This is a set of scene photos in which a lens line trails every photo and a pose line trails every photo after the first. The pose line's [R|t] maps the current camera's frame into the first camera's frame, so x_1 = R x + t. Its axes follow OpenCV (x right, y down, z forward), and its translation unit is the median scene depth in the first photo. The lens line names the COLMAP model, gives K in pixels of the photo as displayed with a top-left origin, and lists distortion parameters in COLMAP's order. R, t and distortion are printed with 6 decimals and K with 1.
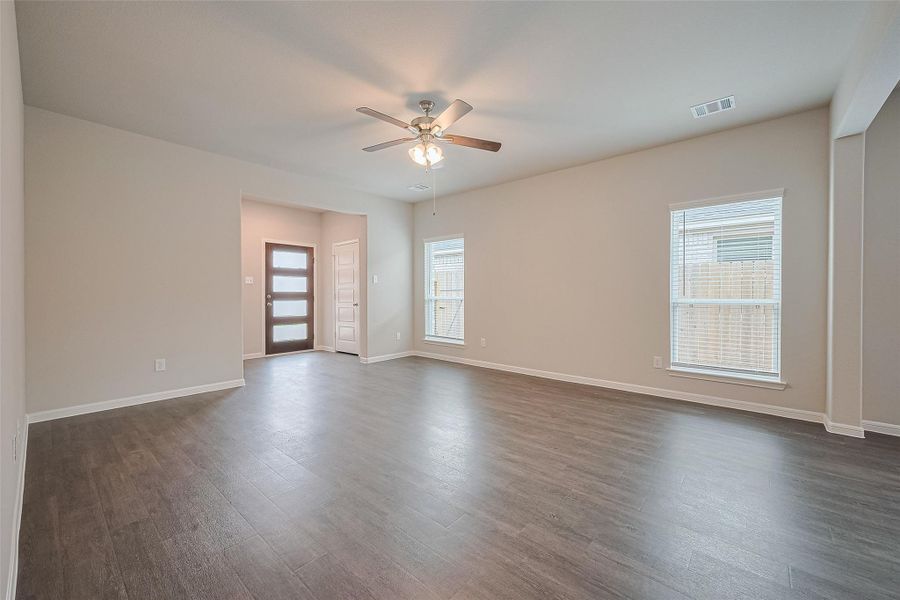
lens RADIAL K [[358.7, 0, 448.6], [0, 358.7, 296.9], [0, 0, 1]] dist [0.000376, 0.000667]
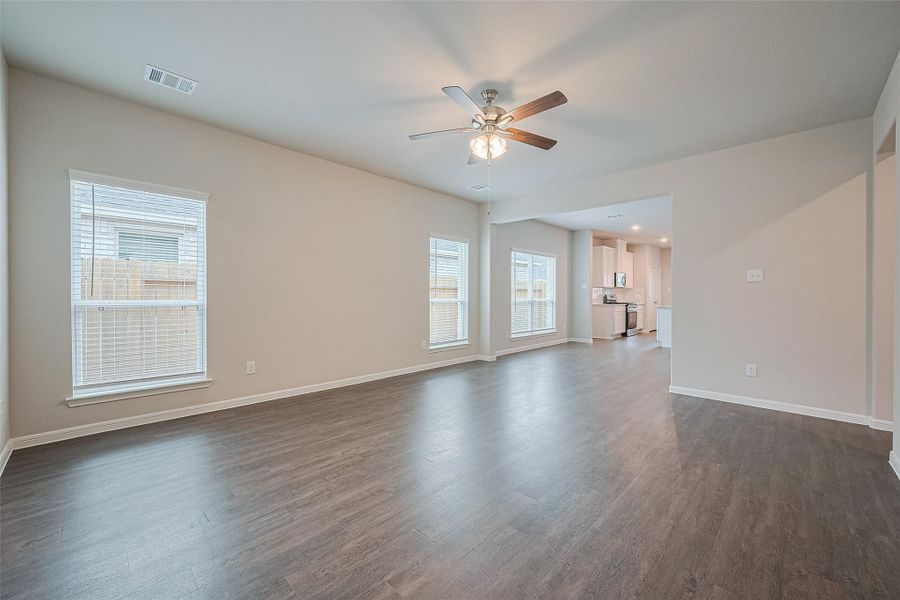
lens RADIAL K [[358.7, 0, 459.0], [0, 358.7, 295.3], [0, 0, 1]] dist [0.000376, 0.000667]
pose [[0.036628, 0.001022, 0.999328, -0.911053], [0.005404, 0.999985, -0.001220, -0.008575], [-0.999314, 0.005445, 0.036622, 0.955792]]
